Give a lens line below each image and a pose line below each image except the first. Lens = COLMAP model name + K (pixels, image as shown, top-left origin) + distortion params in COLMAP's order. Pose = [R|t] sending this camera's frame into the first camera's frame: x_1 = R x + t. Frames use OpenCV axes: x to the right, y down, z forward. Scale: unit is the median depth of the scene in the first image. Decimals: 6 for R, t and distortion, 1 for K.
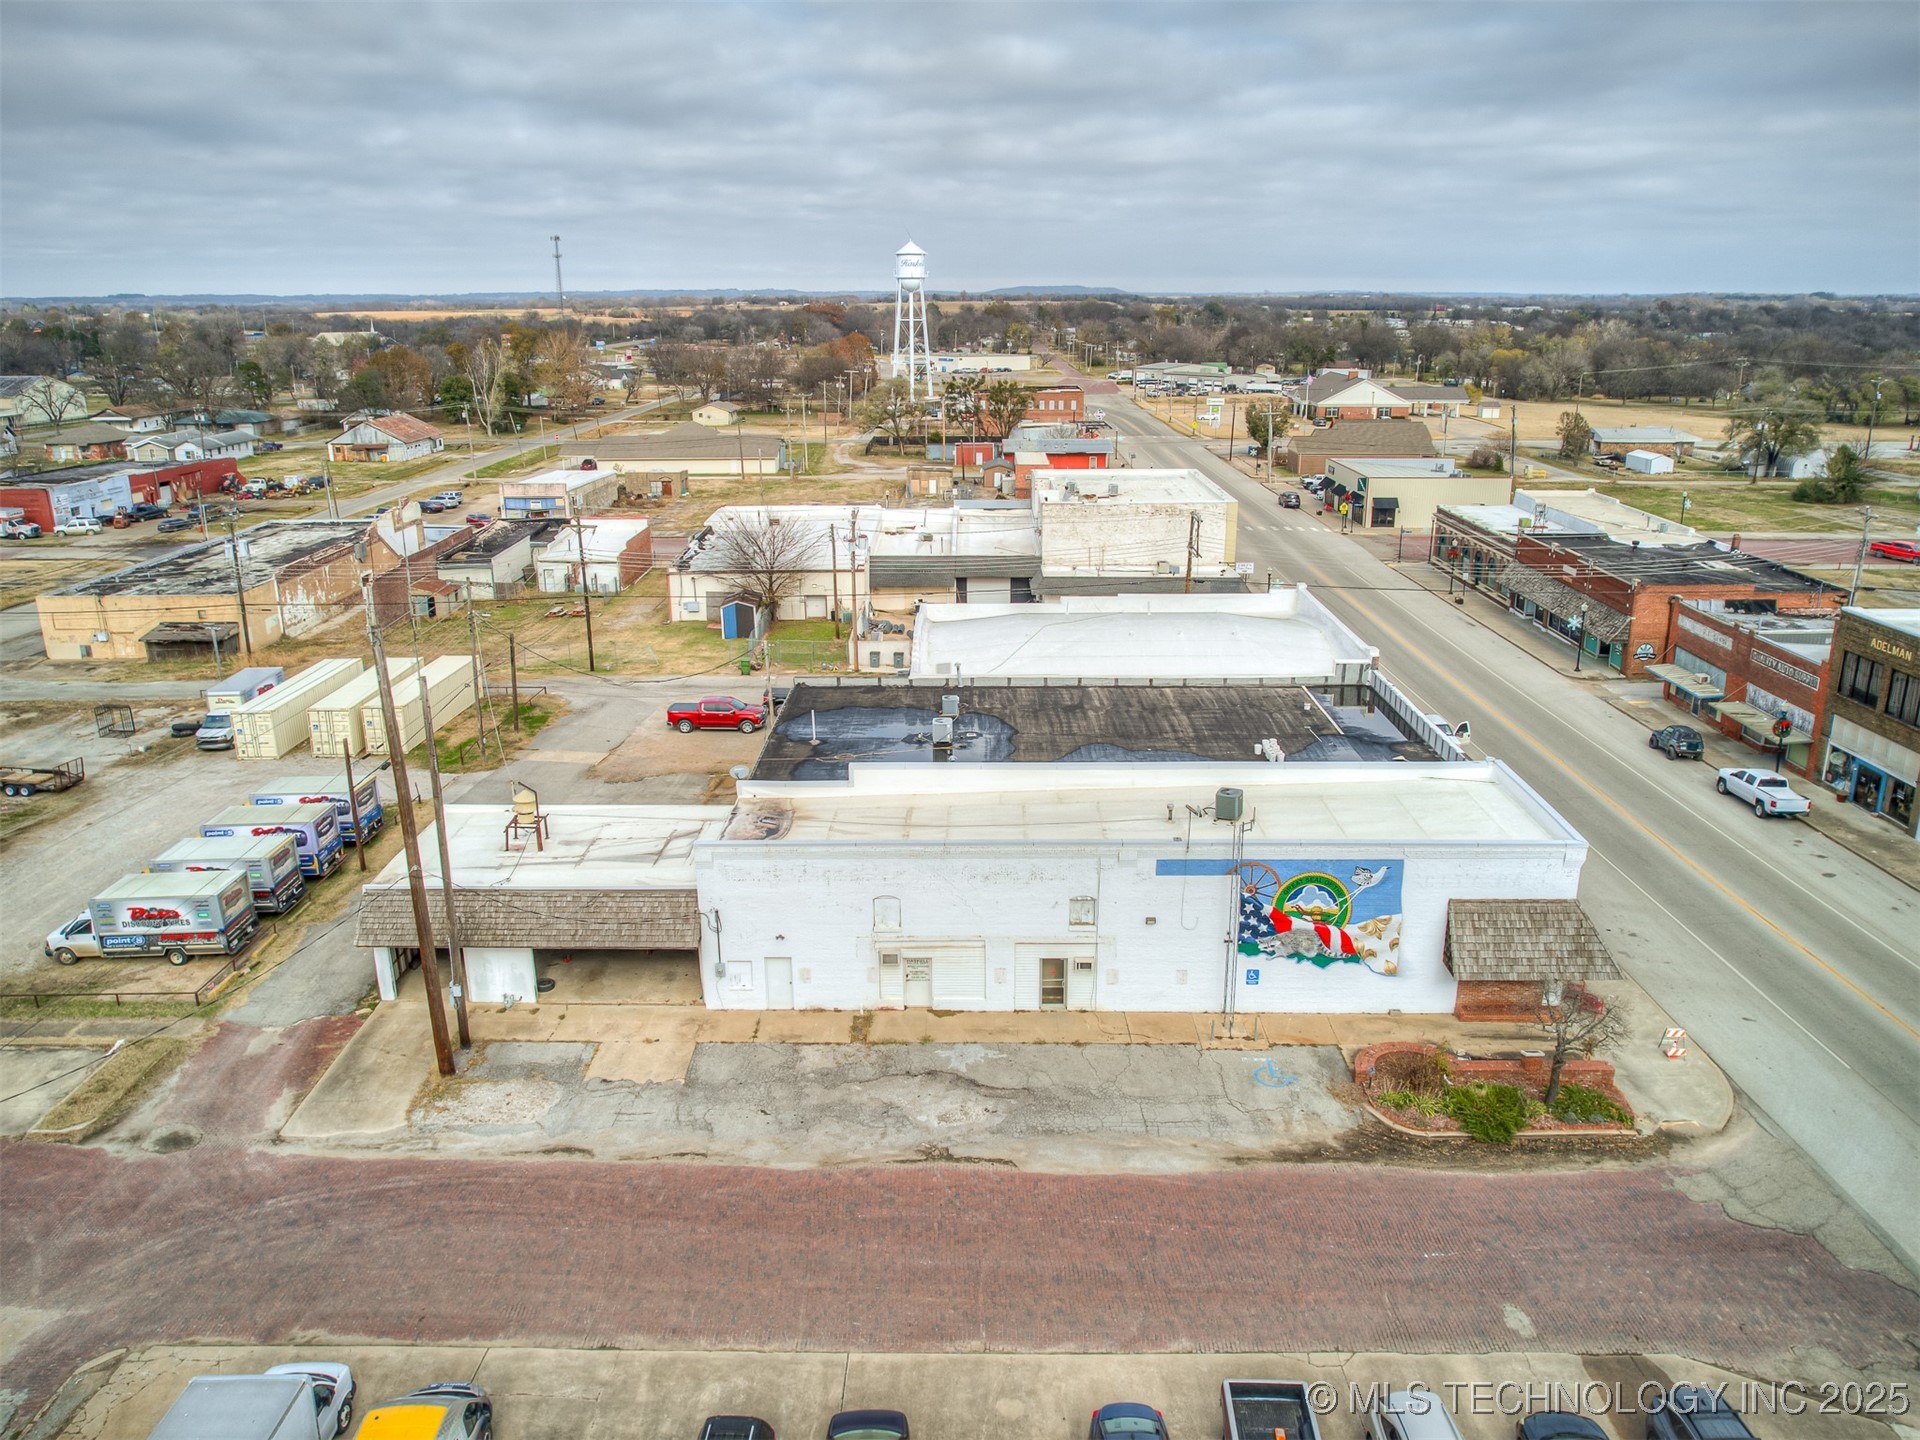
lens RADIAL K [[1385.6, 0, 958.2], [0, 1385.6, 721.1], [0, 0, 1]] dist [-0.068727, 0.050325]
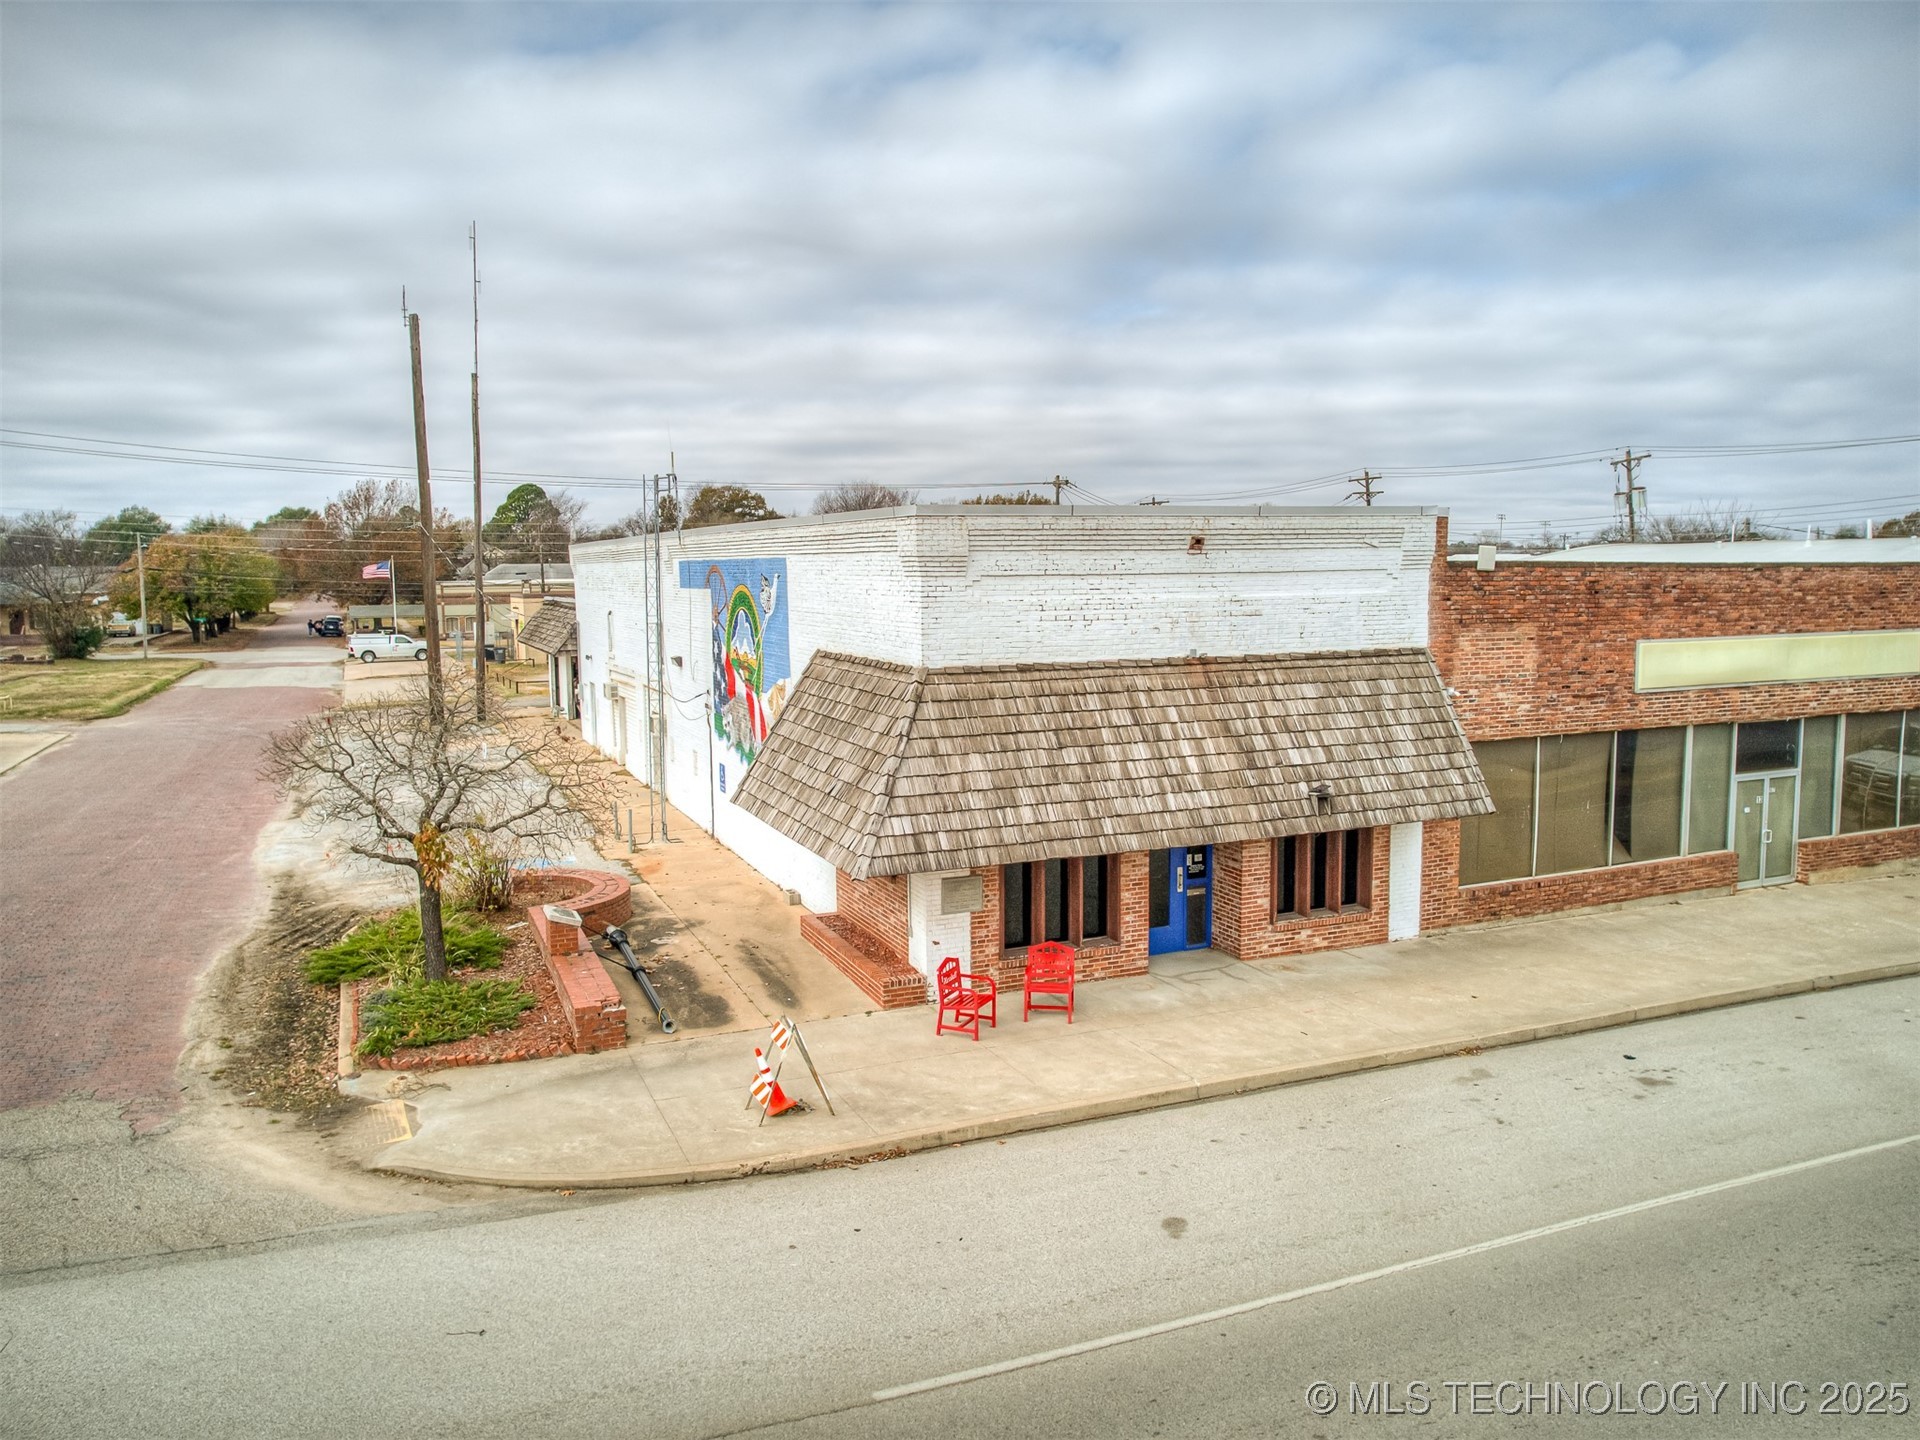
lens RADIAL K [[1385.6, 0, 957.1], [0, 1385.6, 714.3], [0, 0, 1]] dist [-0.068727, 0.050325]
pose [[0.412308, 0.097500, -0.905812, 0.797037], [-0.264353, 0.964284, -0.016534, 0.144995], [0.871849, 0.246271, 0.423356, 0.844250]]
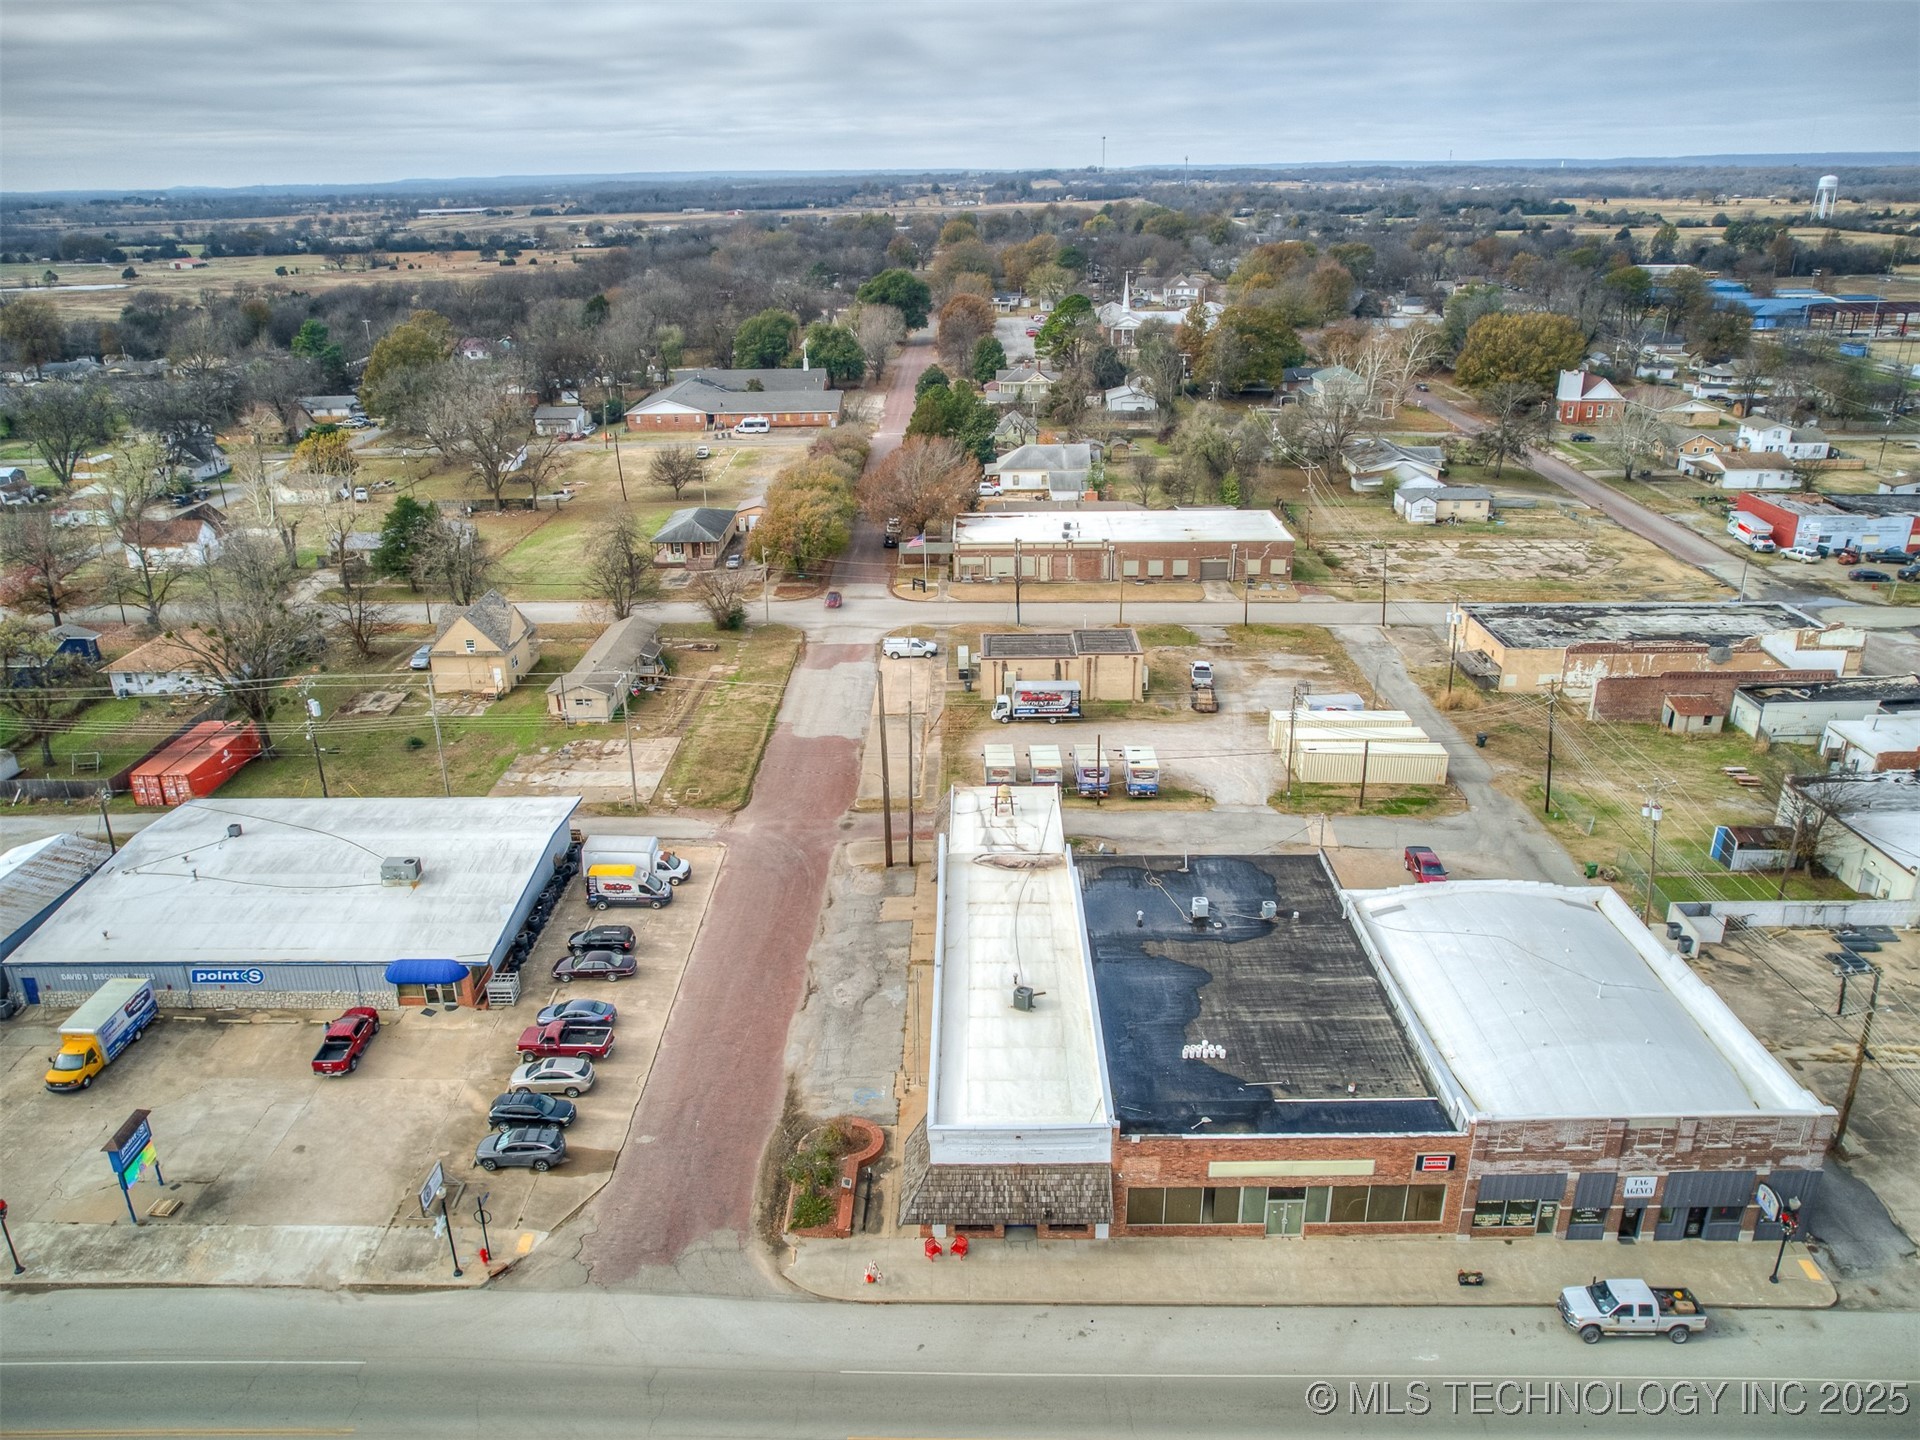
lens RADIAL K [[1385.6, 0, 955.5], [0, 1385.6, 710.0], [0, 0, 1]] dist [-0.068727, 0.050325]
pose [[0.001887, 0.370363, -0.928885, 1.547228], [-0.284355, 0.890740, 0.354576, -0.760710], [0.958717, 0.263464, 0.106995, 0.753214]]
